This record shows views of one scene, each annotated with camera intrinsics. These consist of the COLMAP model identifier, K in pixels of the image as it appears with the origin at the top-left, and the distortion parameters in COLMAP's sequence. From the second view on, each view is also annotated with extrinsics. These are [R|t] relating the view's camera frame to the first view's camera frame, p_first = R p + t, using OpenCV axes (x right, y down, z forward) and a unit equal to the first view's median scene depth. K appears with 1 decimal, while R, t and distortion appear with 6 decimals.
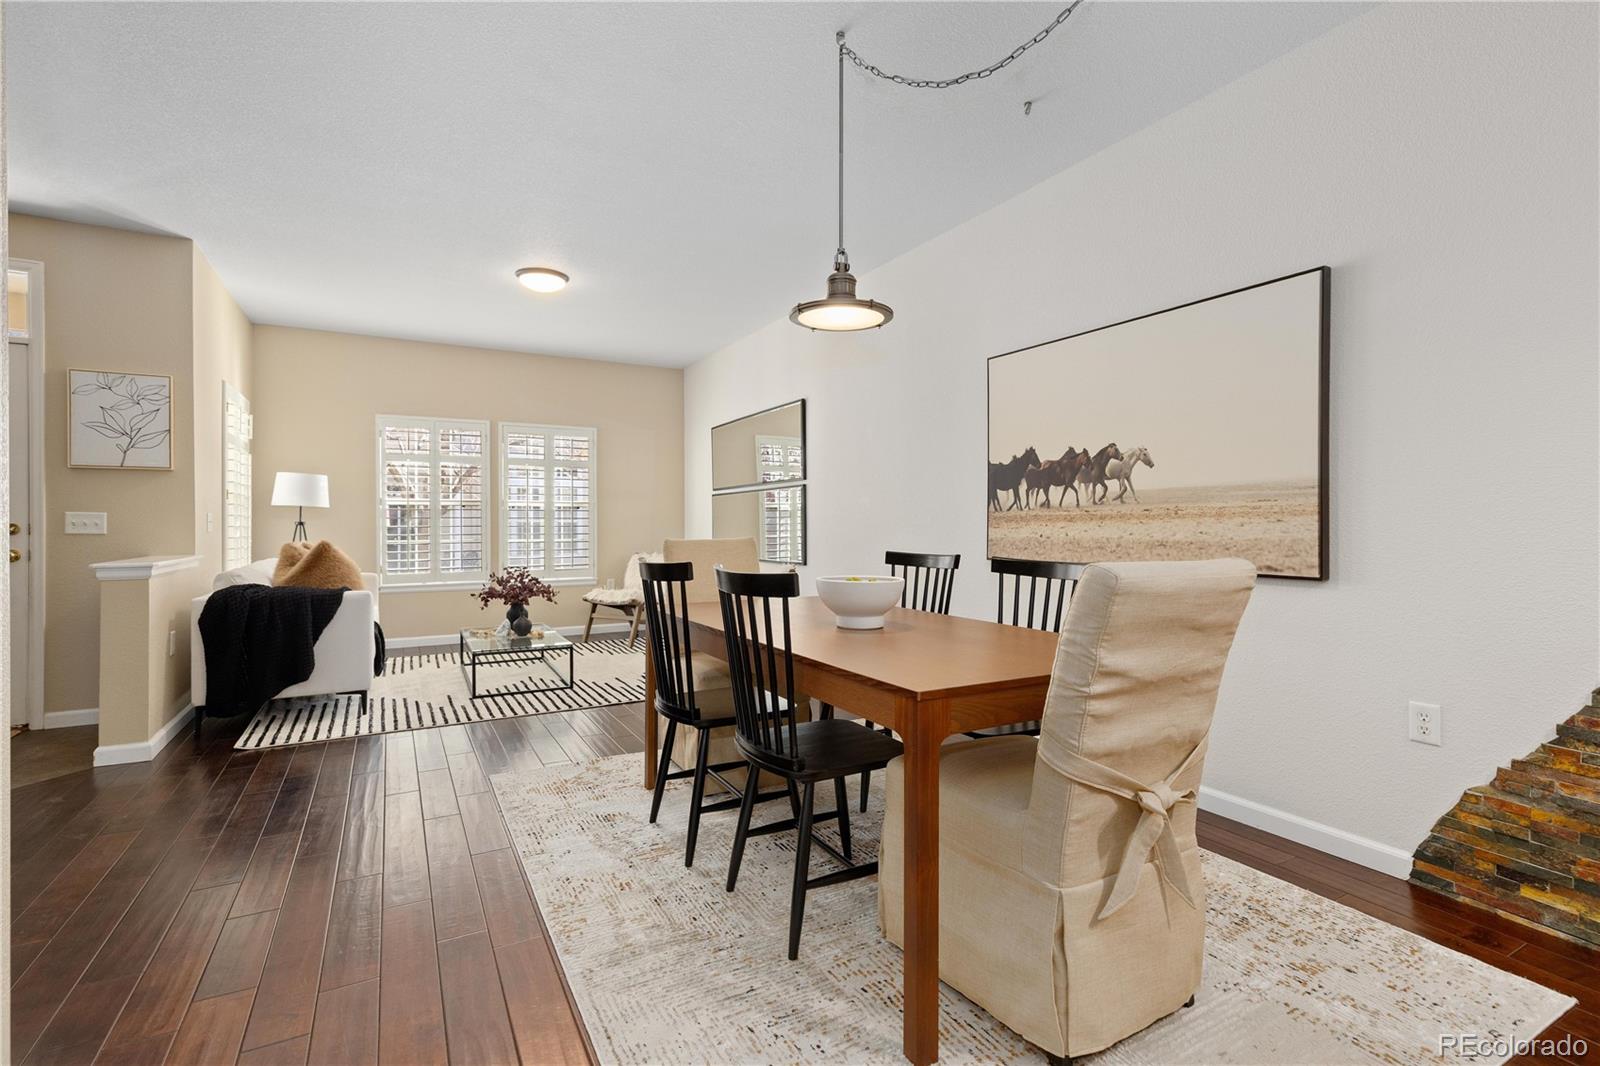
lens RADIAL K [[726.3, 0, 794.5], [0, 726.3, 528.6], [0, 0, 1]] dist [0.009385, -0.000052]
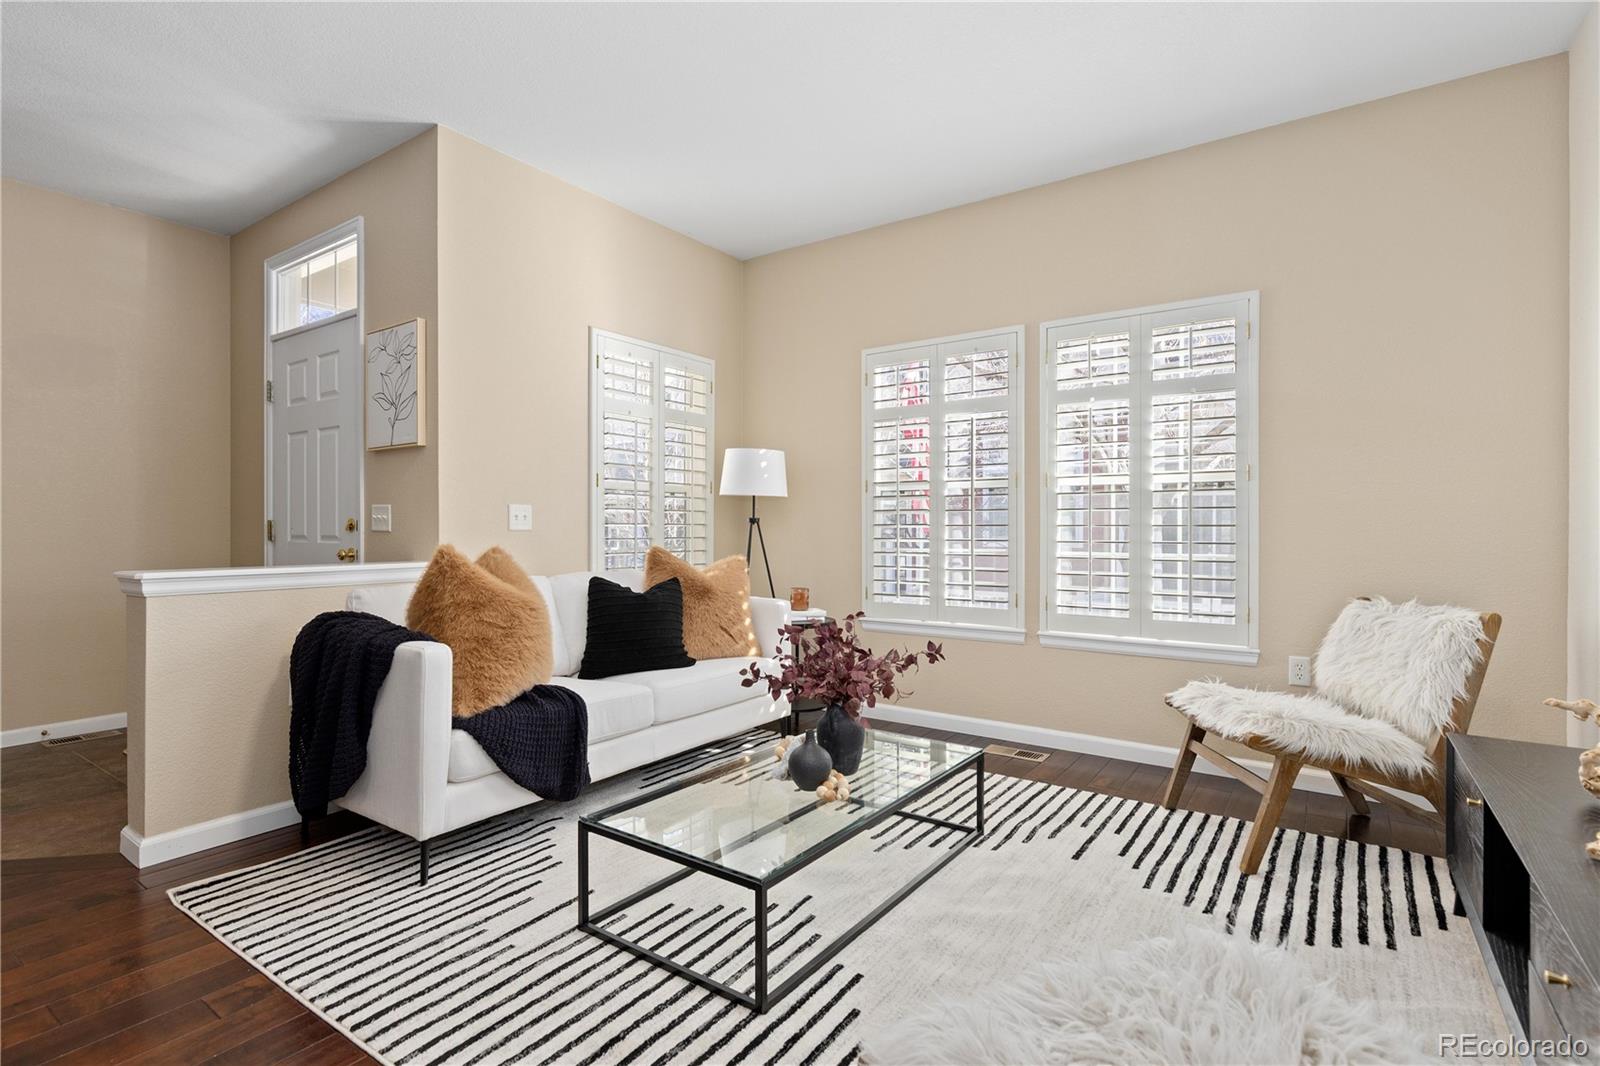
lens RADIAL K [[779.7, 0, 795.4], [0, 779.7, 527.6], [0, 0, 1]] dist [0.021281, 0.000384]
pose [[0.432084, 0.003771, -0.901826, 0.032122], [-0.008500, 0.999964, 0.000109, -0.000686], [0.901793, 0.007619, 0.432100, 1.000578]]
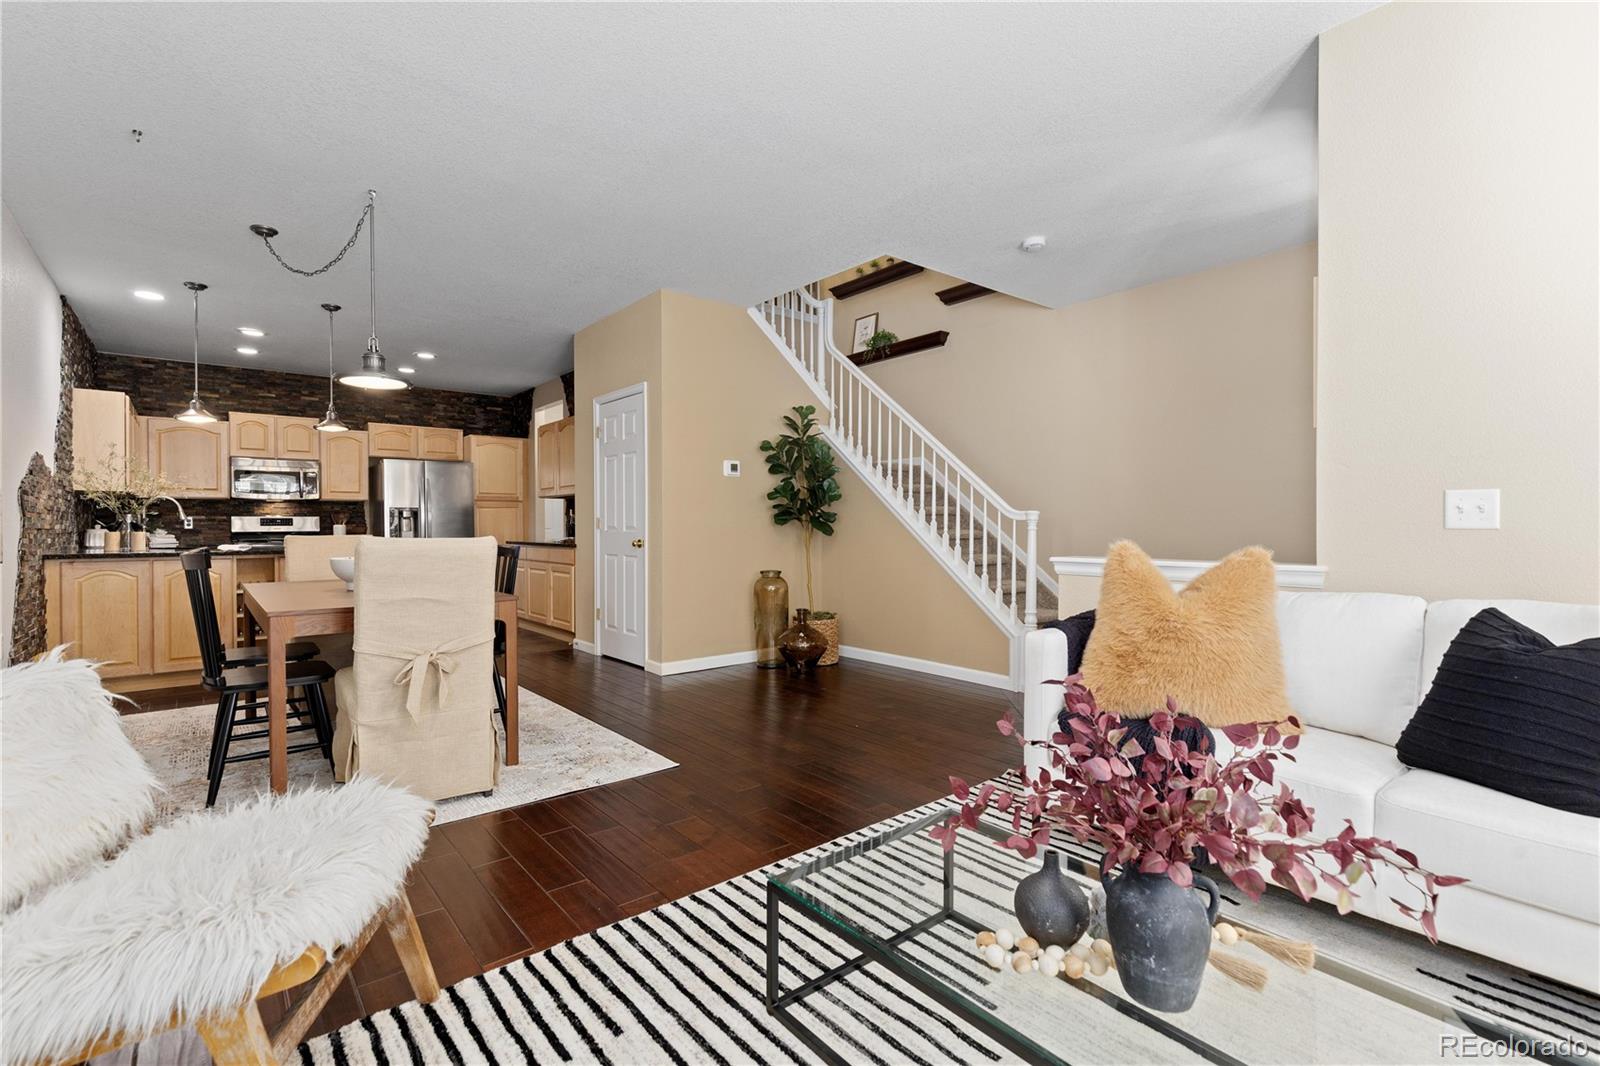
lens RADIAL K [[726.3, 0, 795.9], [0, 726.3, 531.9], [0, 0, 1]] dist [0.009385, -0.000052]
pose [[-0.983422, 0.006413, -0.181218, -0.296333], [0.003750, 0.999880, 0.015037, -0.002599], [0.181292, 0.014108, -0.983328, 1.547429]]
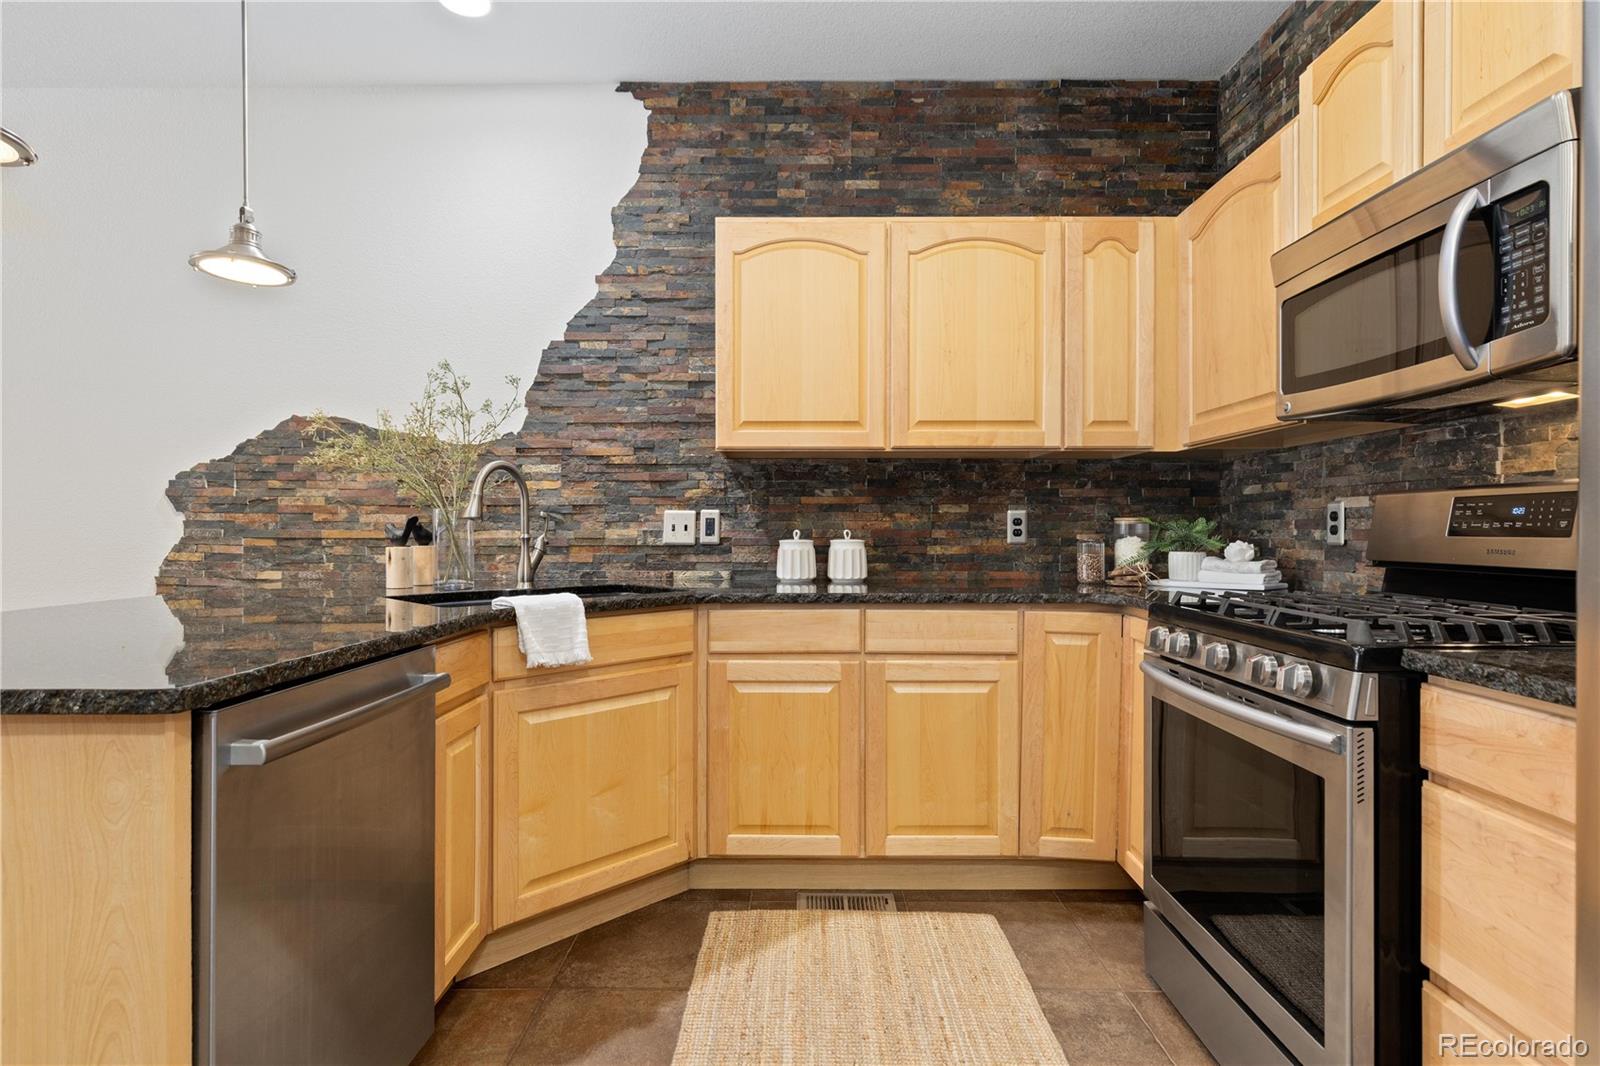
lens RADIAL K [[816.5, 0, 799.7], [0, 816.5, 532.3], [0, 0, 1]] dist [0.000749, -0.000630]
pose [[0.490831, -0.003647, 0.871247, 0.161875], [0.005257, 0.999985, 0.001225, 0.000787], [-0.871239, 0.003979, 0.490843, -0.431027]]
